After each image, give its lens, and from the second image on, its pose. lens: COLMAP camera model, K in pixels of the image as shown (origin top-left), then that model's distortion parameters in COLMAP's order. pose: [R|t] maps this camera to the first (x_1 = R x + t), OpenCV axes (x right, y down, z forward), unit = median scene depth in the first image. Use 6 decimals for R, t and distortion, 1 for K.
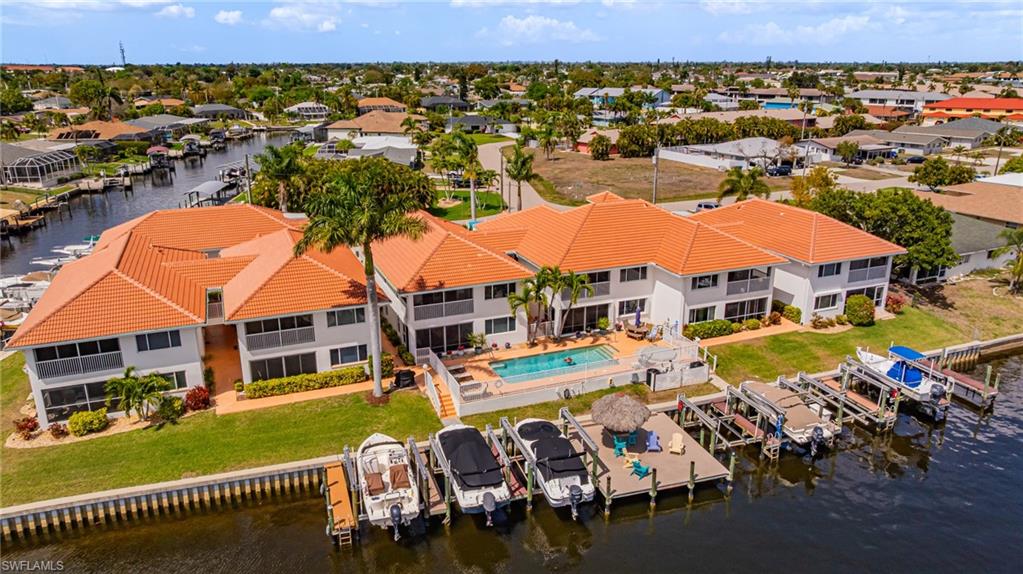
lens RADIAL K [[719.7, 0, 514.2], [0, 719.7, 284.1], [0, 0, 1]] dist [-0.027053, 0.008084]
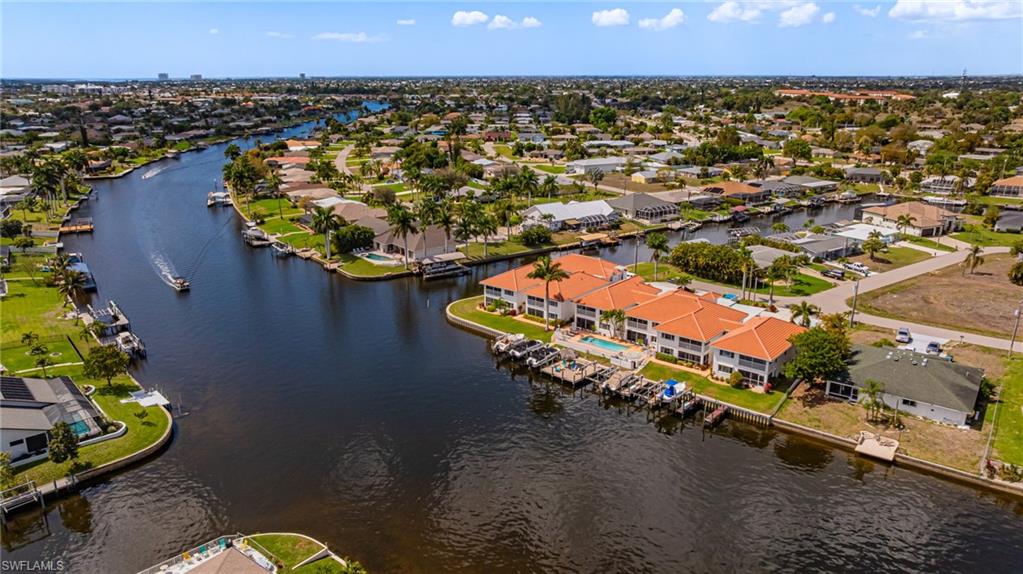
lens RADIAL K [[710.9, 0, 511.5], [0, 710.9, 287.0], [0, 0, 1]] dist [-0.019795, 0.000361]
pose [[0.466762, 0.251436, -0.847887, 1.894493], [-0.256655, 0.955984, 0.142203, -0.344568], [0.846322, 0.151240, 0.510750, -0.586241]]
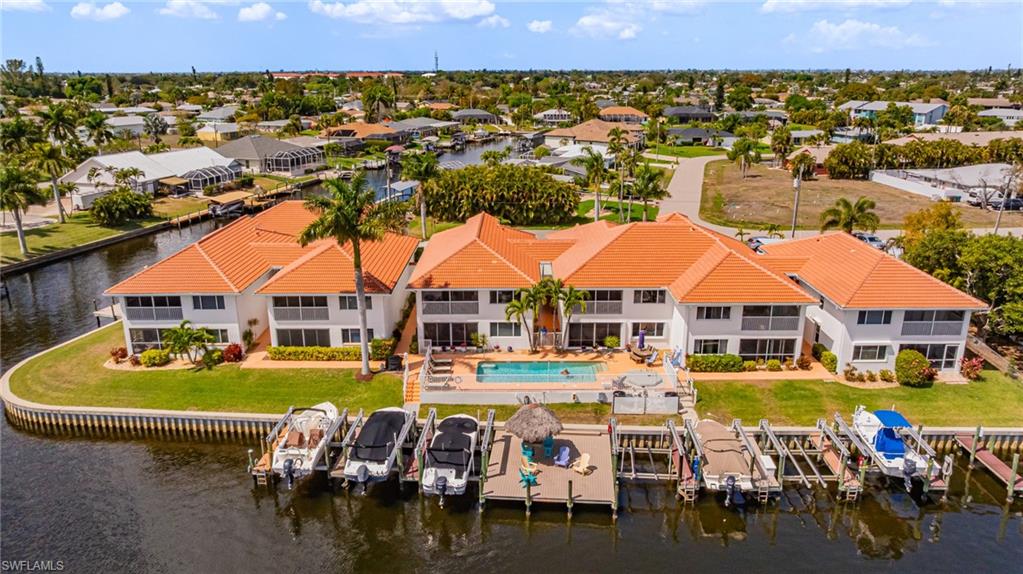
lens RADIAL K [[719.7, 0, 514.2], [0, 719.7, 284.1], [0, 0, 1]] dist [-0.027053, 0.008084]
pose [[0.924741, 0.108235, -0.364882, 0.364328], [-0.111533, 0.993687, 0.012093, -0.023073], [0.363888, 0.029514, 0.930975, 0.011140]]
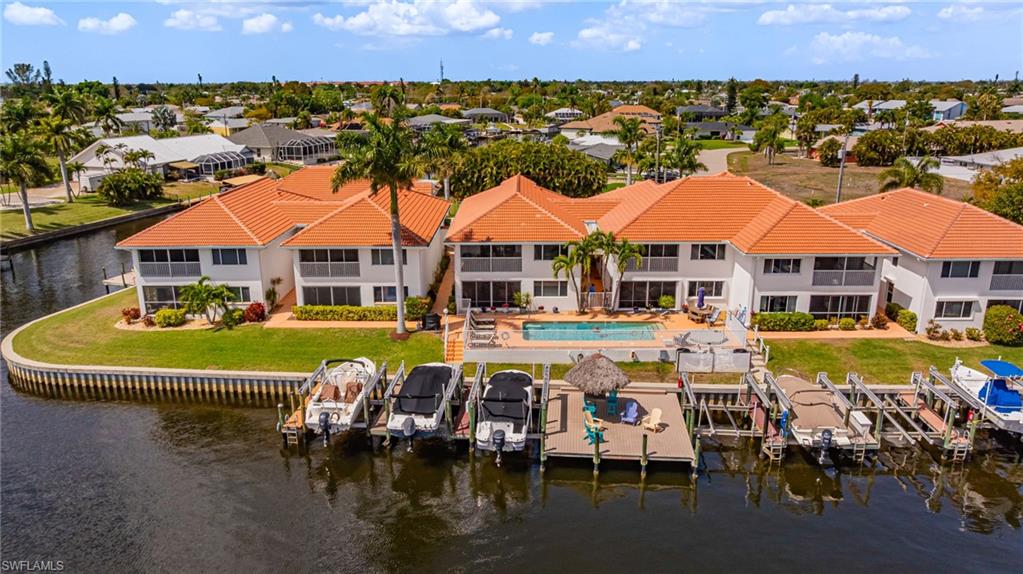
lens RADIAL K [[719.7, 0, 514.2], [0, 719.7, 284.1], [0, 0, 1]] dist [-0.027053, 0.008084]
pose [[0.922881, 0.103556, -0.370900, 0.290133], [-0.112337, 0.993668, -0.002086, 0.057229], [0.368336, 0.043591, 0.928670, 0.069308]]
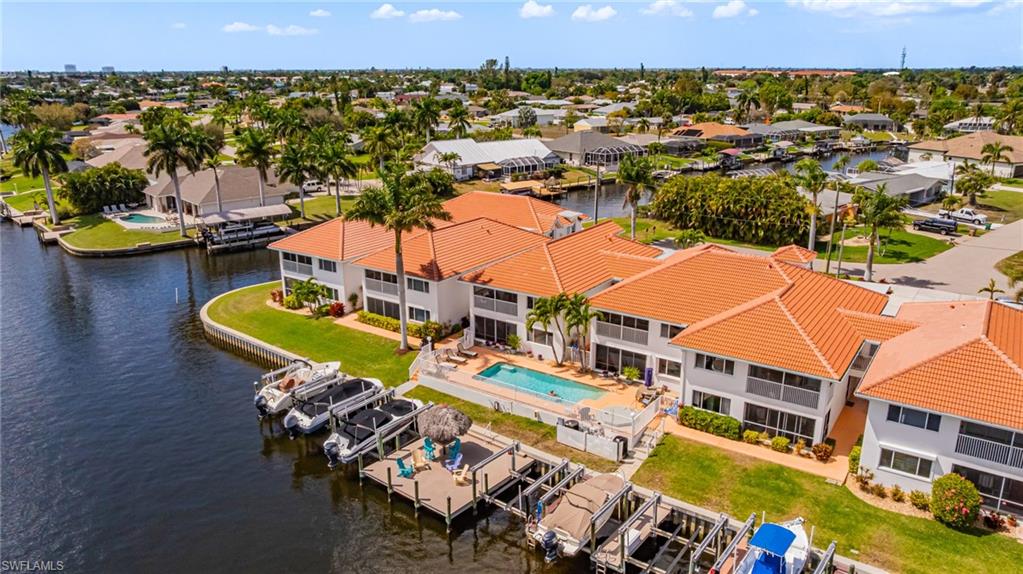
lens RADIAL K [[719.7, 0, 514.2], [0, 719.7, 284.1], [0, 0, 1]] dist [-0.027053, 0.008084]
pose [[0.546444, 0.239958, -0.802383, 0.772302], [-0.243557, 0.962198, 0.121883, -0.134004], [0.801298, 0.128824, 0.584231, 0.330678]]
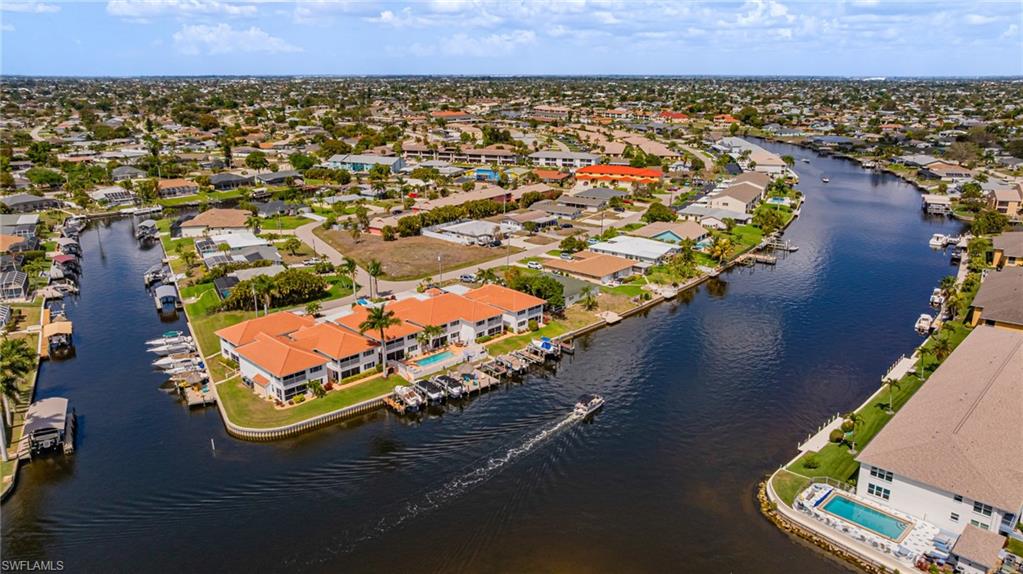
lens RADIAL K [[710.9, 0, 511.5], [0, 710.9, 287.0], [0, 0, 1]] dist [-0.019795, 0.000361]
pose [[0.924486, -0.107336, 0.365792, -0.621893], [0.111140, 0.993747, 0.010710, -0.159415], [-0.364654, 0.030753, 0.930635, -1.630503]]
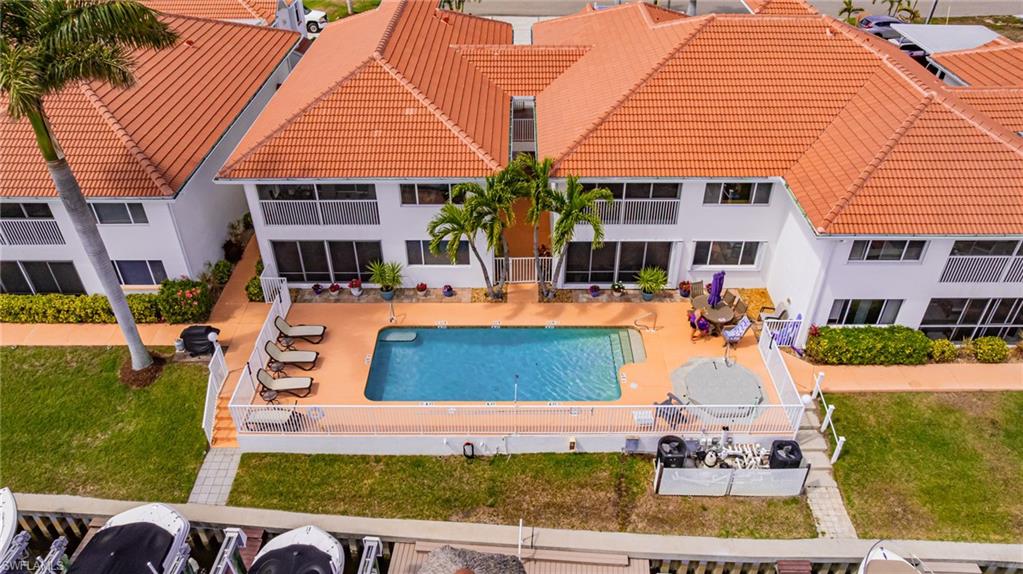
lens RADIAL K [[710.9, 0, 511.5], [0, 710.9, 287.0], [0, 0, 1]] dist [-0.019795, 0.000361]
pose [[0.922417, 0.225719, -0.313365, 0.194851], [-0.109472, 0.930956, 0.348335, -0.104123], [0.370355, -0.287005, 0.883440, 0.536612]]
